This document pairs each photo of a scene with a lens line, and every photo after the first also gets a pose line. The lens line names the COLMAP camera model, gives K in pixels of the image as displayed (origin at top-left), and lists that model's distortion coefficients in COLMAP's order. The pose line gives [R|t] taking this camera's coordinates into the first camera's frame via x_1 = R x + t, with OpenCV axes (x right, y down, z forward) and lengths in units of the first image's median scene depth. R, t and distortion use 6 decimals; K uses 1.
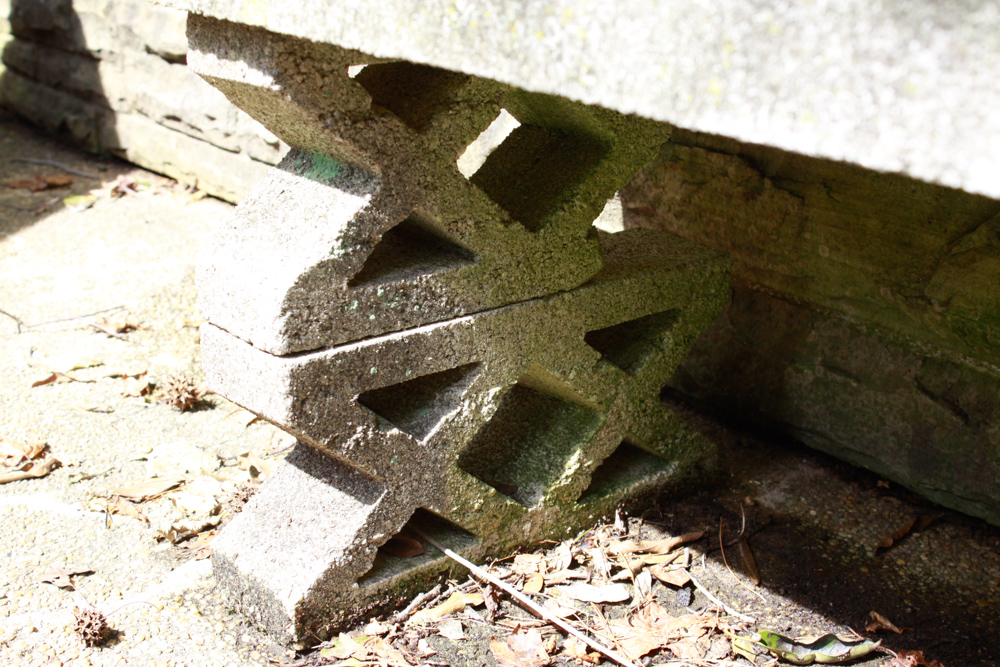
lens RADIAL K [[1532.6, 0, 500.0], [0, 1532.6, 333.5], [0, 0, 1]] dist [-0.023314, 0.007643]
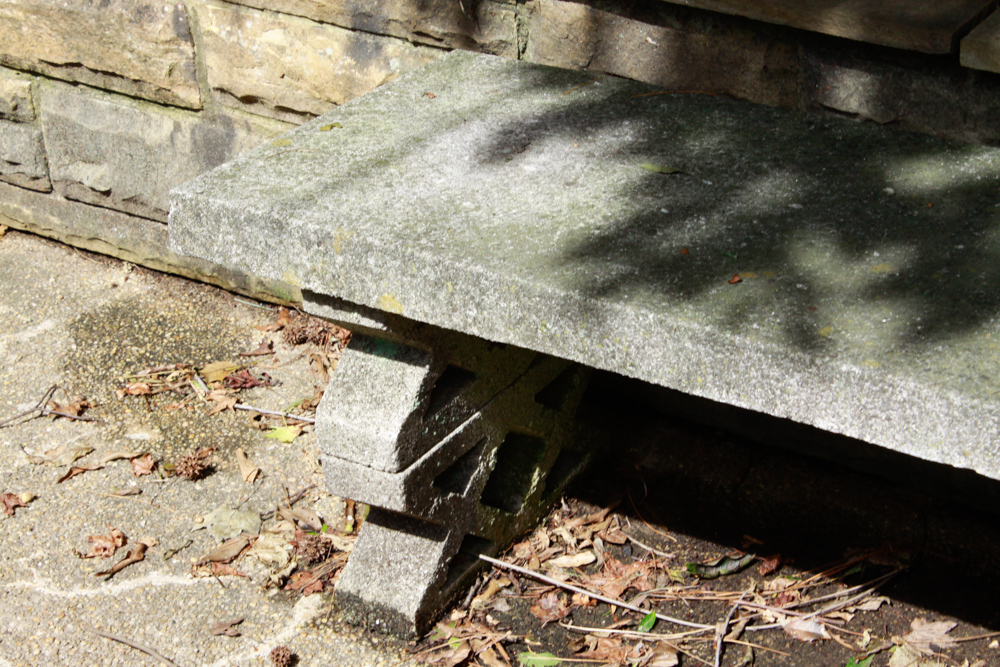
lens RADIAL K [[2389.6, 0, 500.0], [0, 2389.6, 333.5], [0, 0, 1]] dist [0.071991, 0.473610]
pose [[0.954265, -0.200905, 0.221393, -0.528270], [0.167273, 0.972580, 0.161582, -0.484836], [-0.247785, -0.117159, 0.961705, -1.362546]]
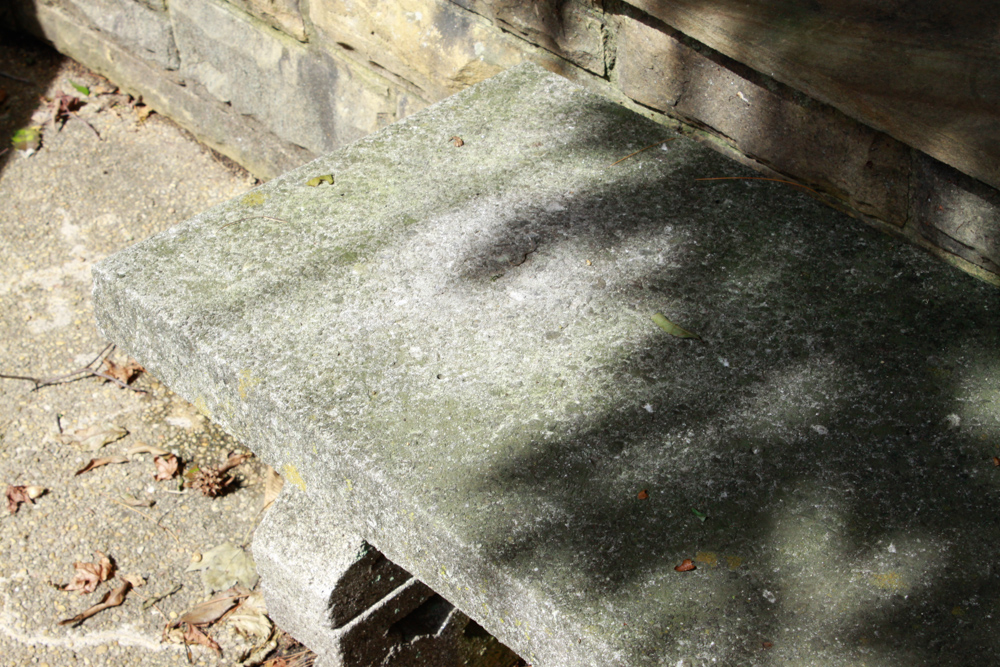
lens RADIAL K [[2050.0, 0, 500.0], [0, 2050.0, 333.5], [0, 0, 1]] dist [0.034775, 0.133698]
pose [[0.993856, -0.110342, -0.008661, 0.047679], [0.107485, 0.943525, 0.313379, -0.728310], [-0.026407, -0.312385, 0.949588, -0.608532]]
